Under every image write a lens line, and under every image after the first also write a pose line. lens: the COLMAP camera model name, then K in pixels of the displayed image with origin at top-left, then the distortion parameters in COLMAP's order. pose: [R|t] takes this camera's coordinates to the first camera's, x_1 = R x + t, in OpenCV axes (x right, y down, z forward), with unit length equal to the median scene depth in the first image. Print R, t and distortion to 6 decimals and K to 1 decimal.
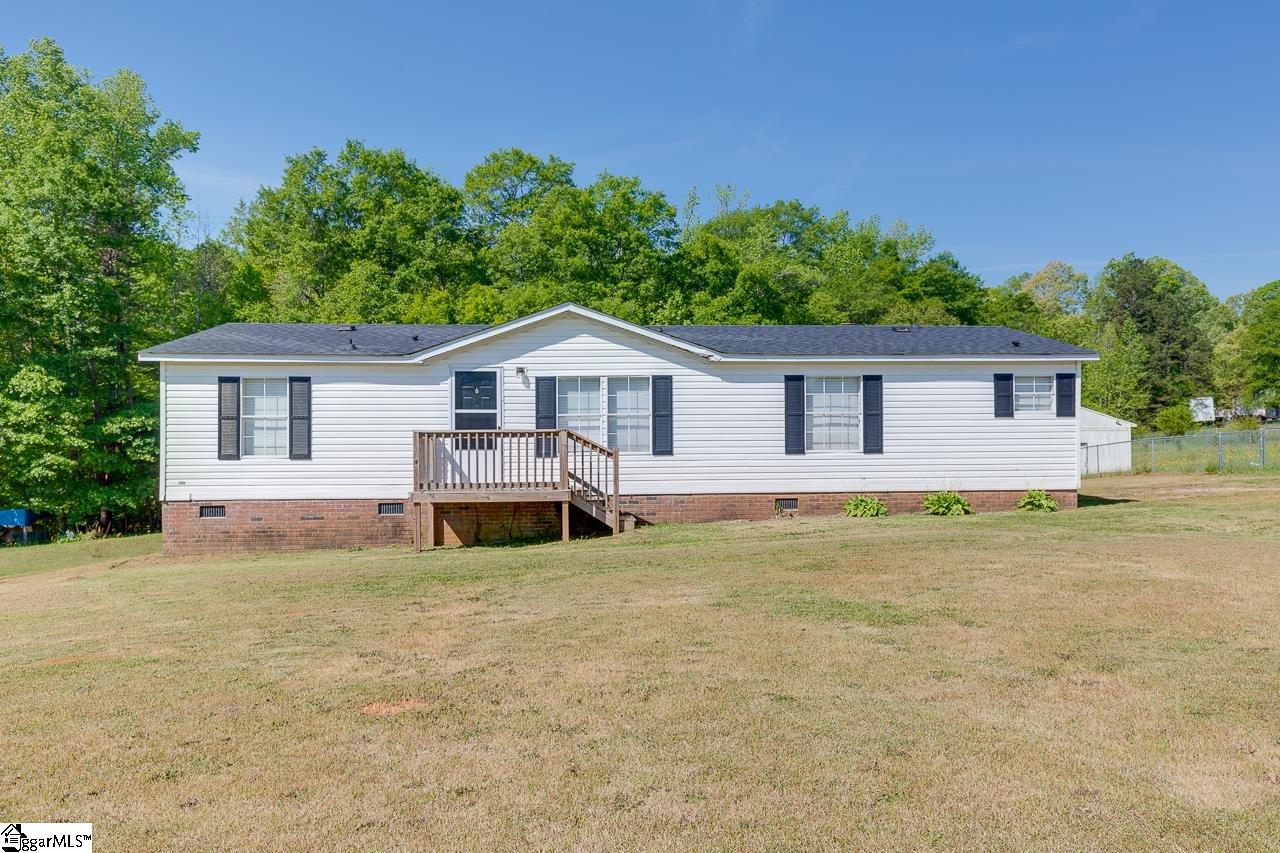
lens RADIAL K [[853.2, 0, 644.8], [0, 853.2, 444.6], [0, 0, 1]] dist [-0.002945, -0.000270]
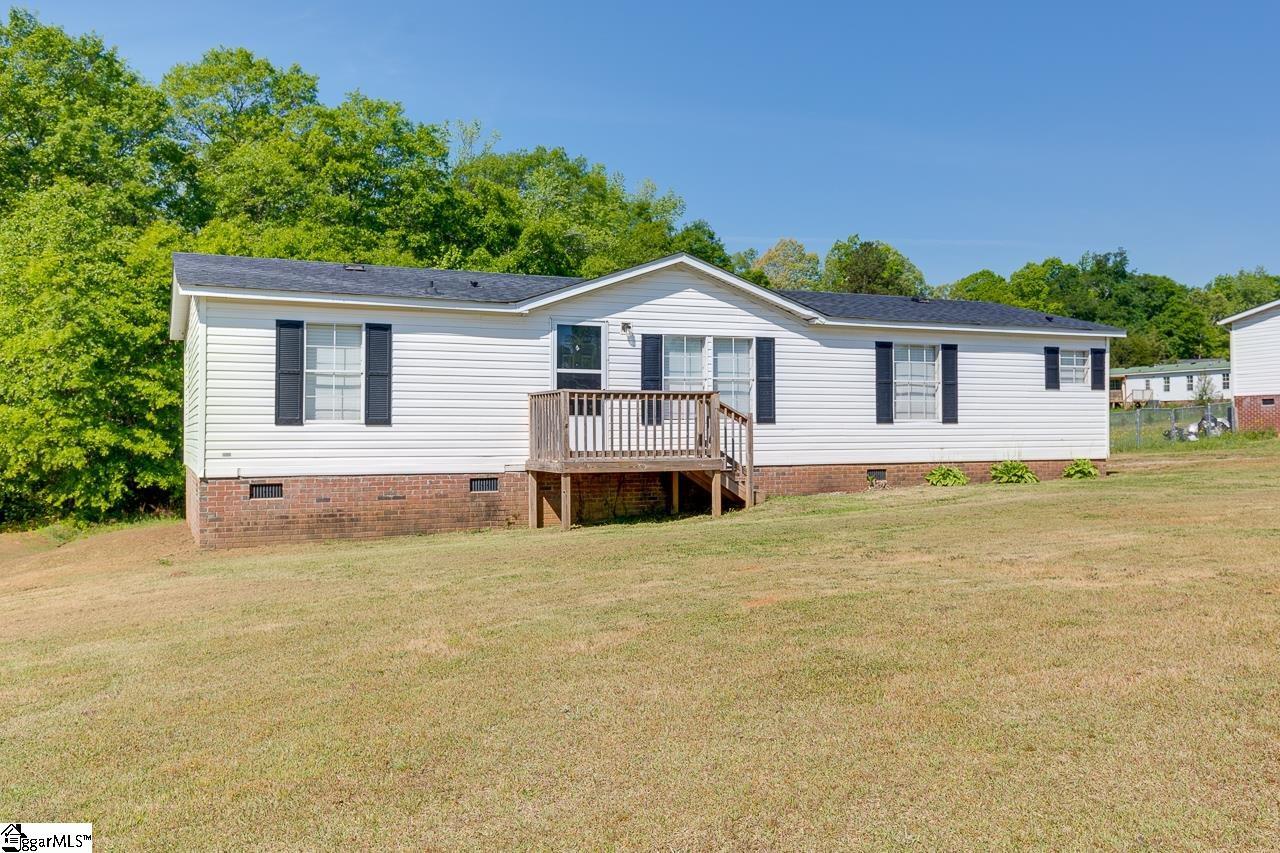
lens RADIAL K [[1036.4, 0, 640.0], [0, 1036.4, 426.5], [0, 0, 1]] dist [-0.007748, 0.001702]
pose [[0.941243, 0.004288, 0.337702, -0.489206], [-0.000009, 0.999920, -0.012670, 0.030132], [-0.337729, 0.011923, 0.941168, -0.012224]]
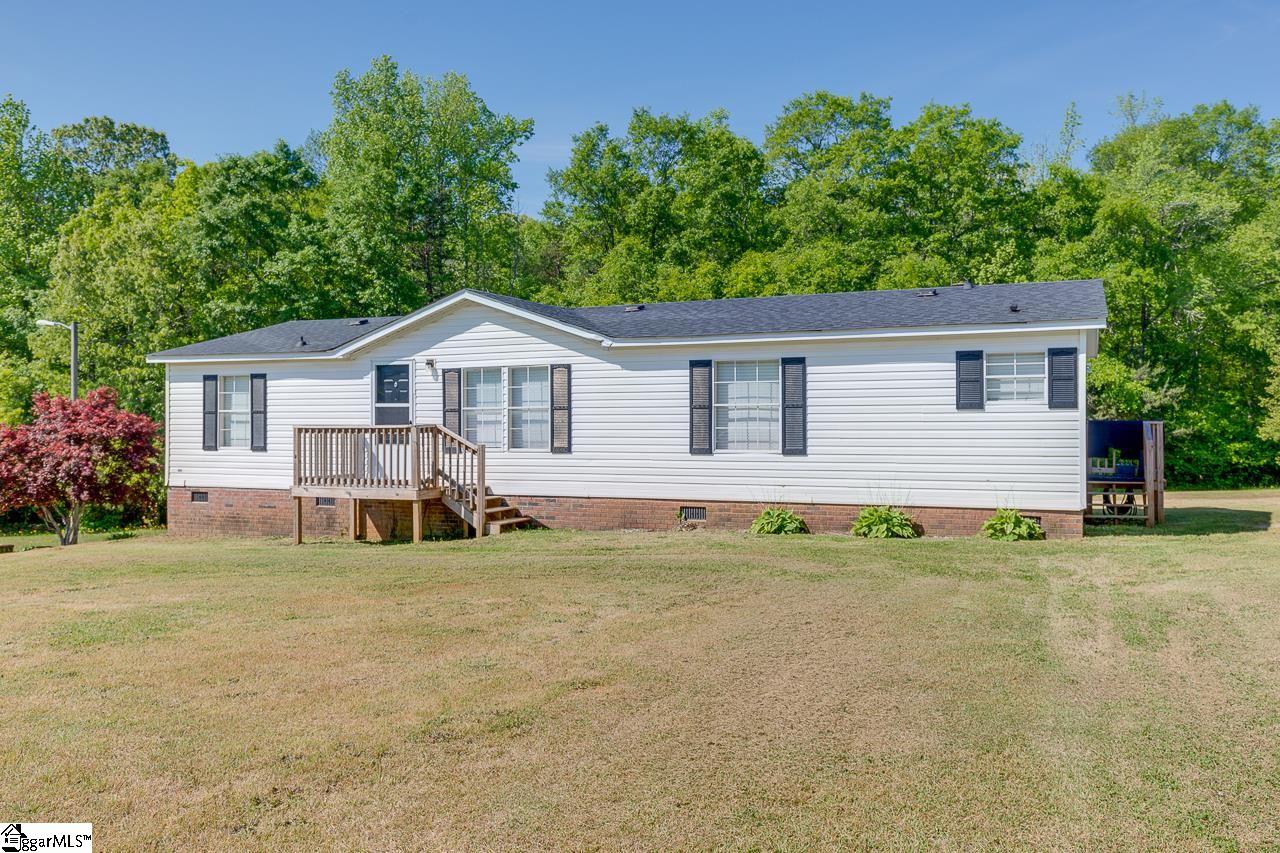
lens RADIAL K [[976.4, 0, 672.3], [0, 976.4, 424.8], [0, 0, 1]] dist [-0.005751, 0.000502]
pose [[0.898596, 0.004917, -0.438750, 0.580343], [-0.005023, 0.999987, 0.000919, -0.018796], [0.438749, 0.001378, 0.898609, 0.127082]]
